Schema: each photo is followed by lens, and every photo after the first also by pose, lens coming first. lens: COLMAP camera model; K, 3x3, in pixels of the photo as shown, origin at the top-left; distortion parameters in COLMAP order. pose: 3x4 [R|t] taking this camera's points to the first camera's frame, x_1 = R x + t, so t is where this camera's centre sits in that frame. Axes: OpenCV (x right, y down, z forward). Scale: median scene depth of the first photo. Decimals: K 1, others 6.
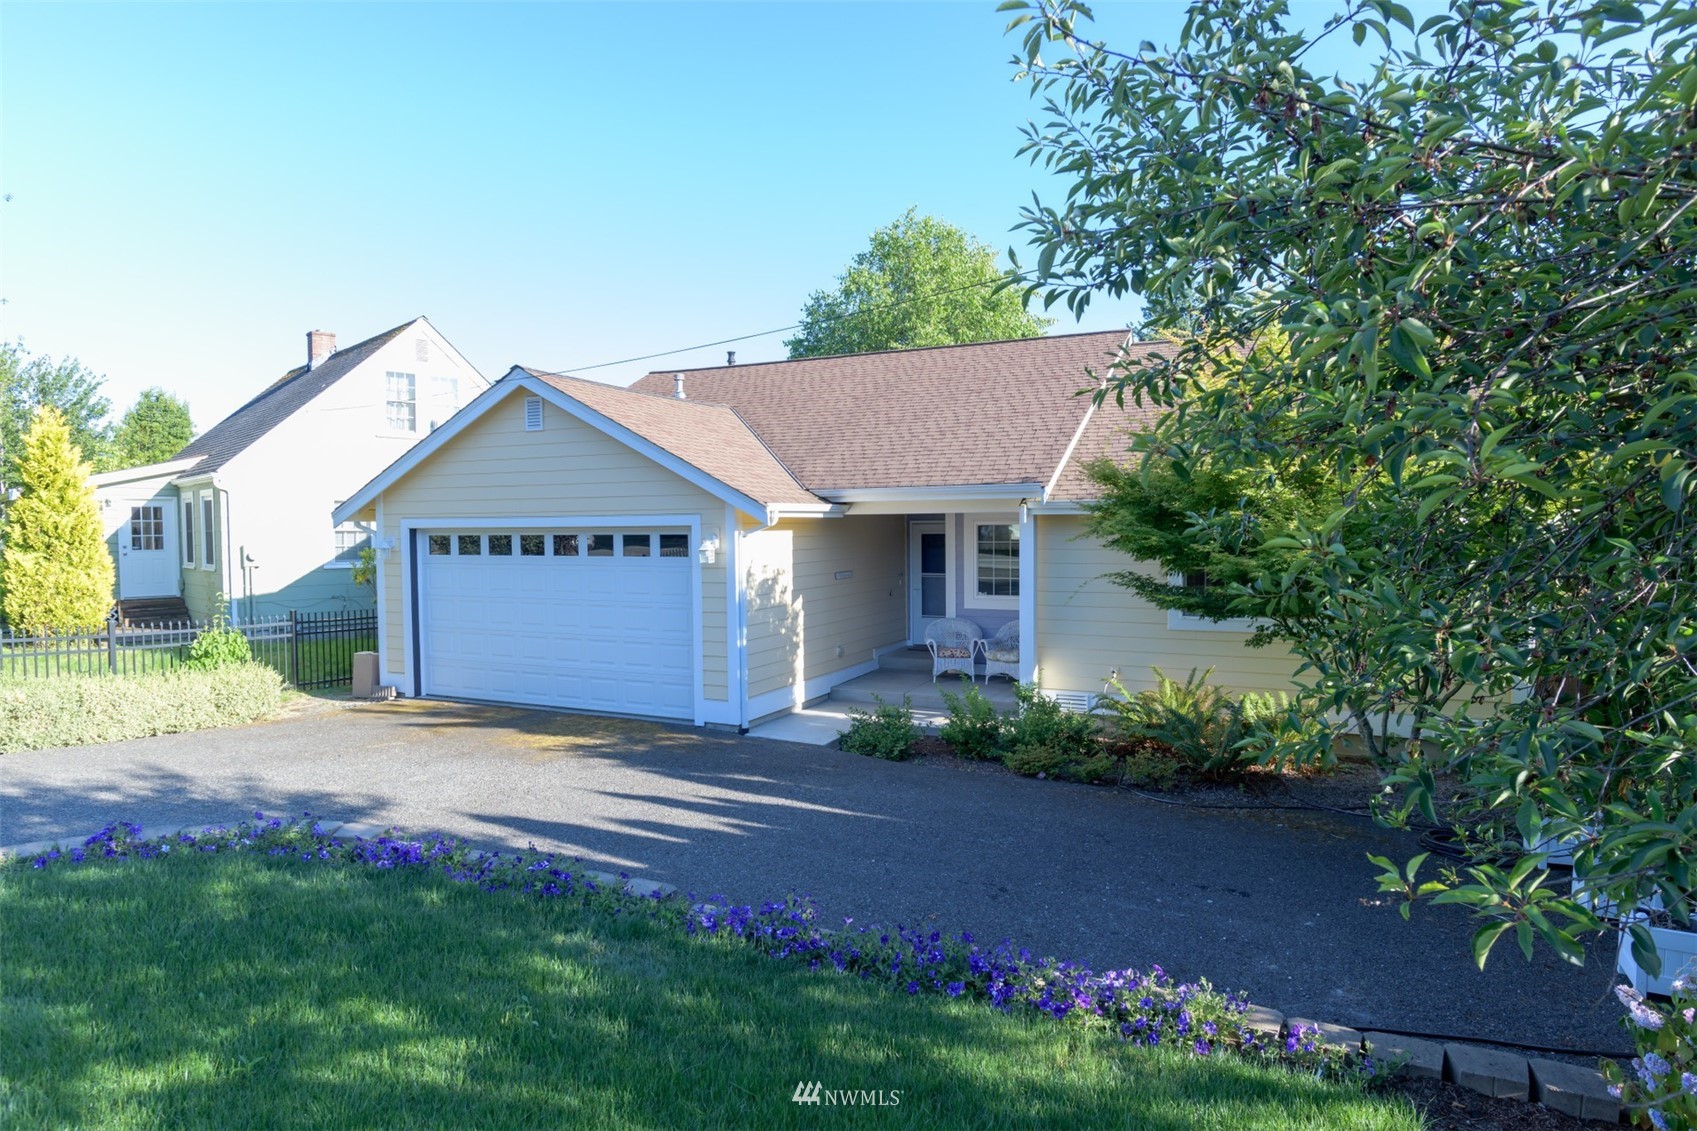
lens RADIAL K [[987.3, 0, 845.6], [0, 987.3, 560.1], [0, 0, 1]] dist [-0.004104, -0.000771]
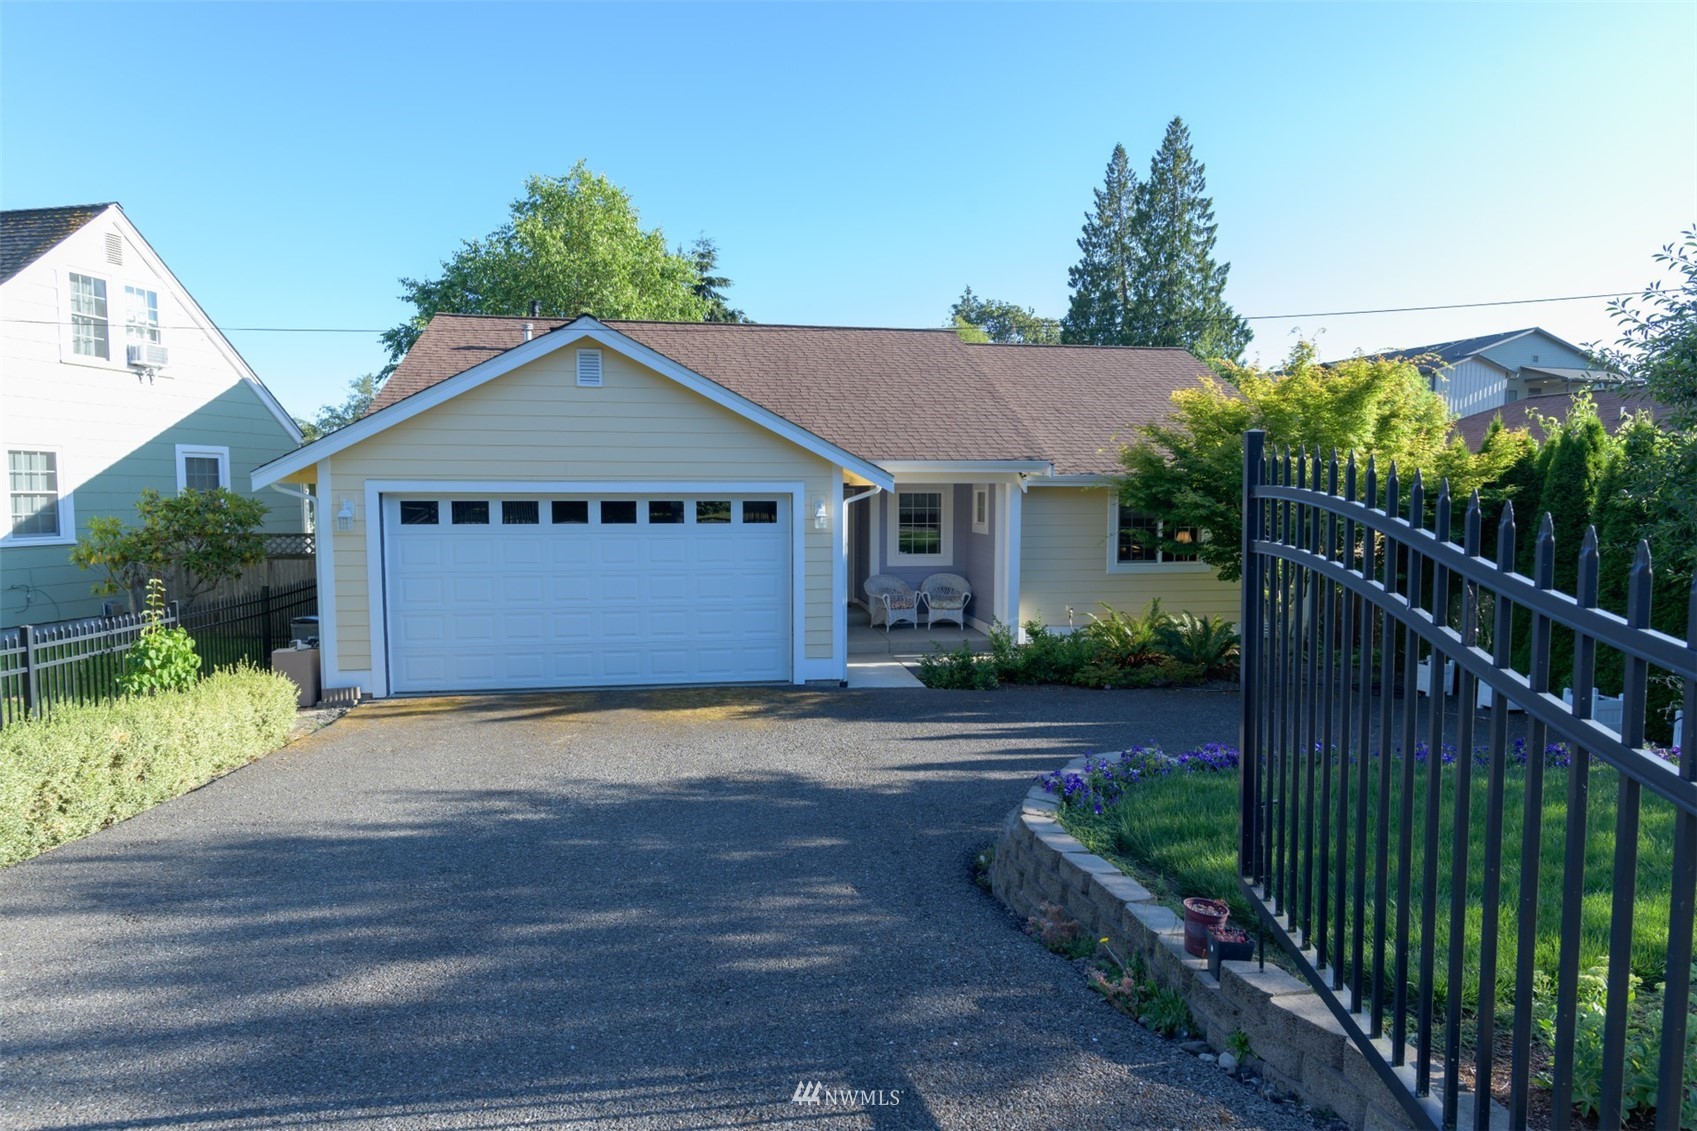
lens RADIAL K [[987.3, 0, 845.6], [0, 987.3, 560.1], [0, 0, 1]] dist [-0.004104, -0.000771]
pose [[0.807007, -0.031914, 0.589679, -0.666114], [0.012046, 0.999221, 0.037593, -0.002291], [-0.590419, -0.023234, 0.806762, 0.120432]]
